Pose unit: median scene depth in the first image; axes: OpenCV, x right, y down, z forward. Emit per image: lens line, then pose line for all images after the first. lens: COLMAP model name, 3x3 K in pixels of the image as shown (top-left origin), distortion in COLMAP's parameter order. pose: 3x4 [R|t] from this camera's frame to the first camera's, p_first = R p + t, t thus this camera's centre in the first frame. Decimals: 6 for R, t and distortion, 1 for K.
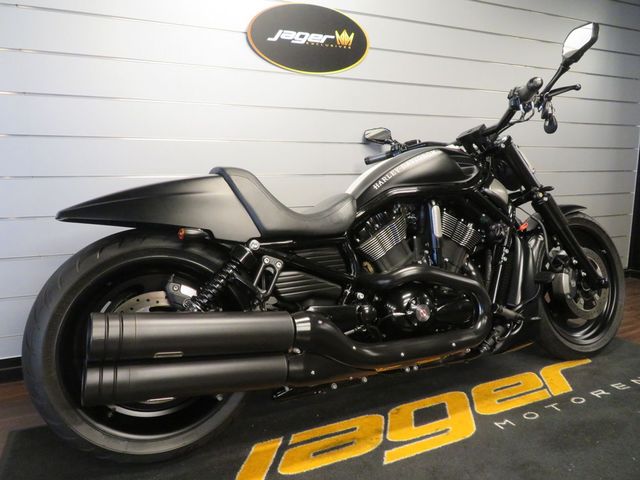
lens RADIAL K [[445.8, 0, 320.0], [0, 445.8, 240.0], [0, 0, 1]] dist [0.032098, -0.002525]
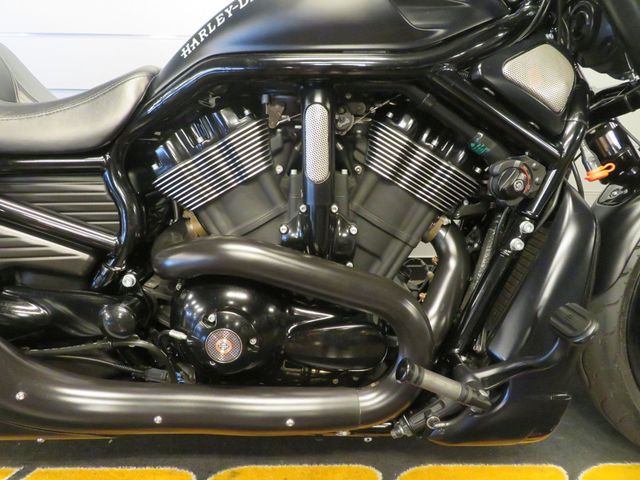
lens RADIAL K [[445.8, 0, 320.0], [0, 445.8, 240.0], [0, 0, 1]] dist [0.032098, -0.002525]
pose [[0.914173, 0.174238, -0.365964, 0.419022], [-0.082396, 0.963923, 0.253106, -0.058576], [0.396861, -0.201228, 0.895549, 0.575643]]
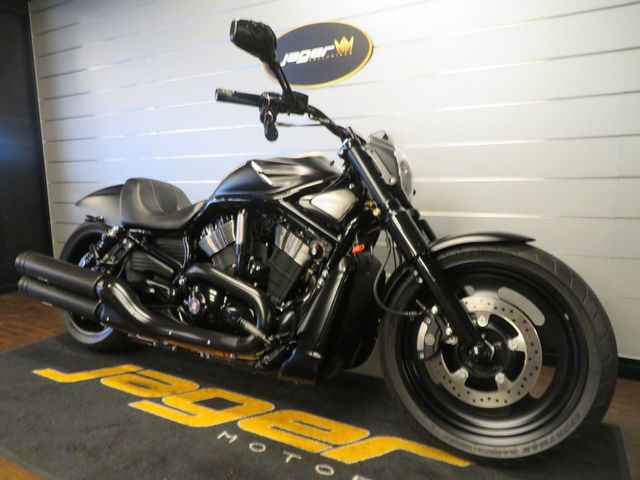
lens RADIAL K [[445.8, 0, 320.0], [0, 445.8, 240.0], [0, 0, 1]] dist [0.032098, -0.002525]
pose [[0.592397, 0.117753, -0.796995, 1.163144], [-0.110035, 0.991816, 0.064749, -0.100946], [0.798097, 0.049341, 0.600506, 0.499842]]
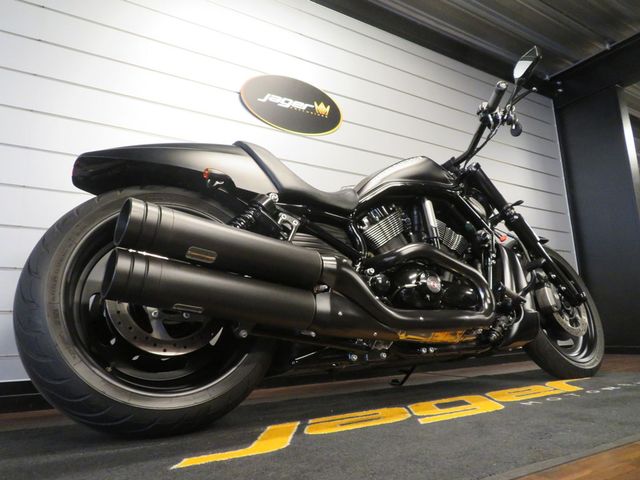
lens RADIAL K [[454.8, 0, 321.9], [0, 454.8, 242.5], [0, 0, 1]] dist [0.039291, 0.002065]
pose [[0.990508, -0.000220, 0.137456, -0.142744], [0.048532, 0.936153, -0.348227, 0.374988], [-0.128604, 0.351593, 0.927278, 0.042533]]
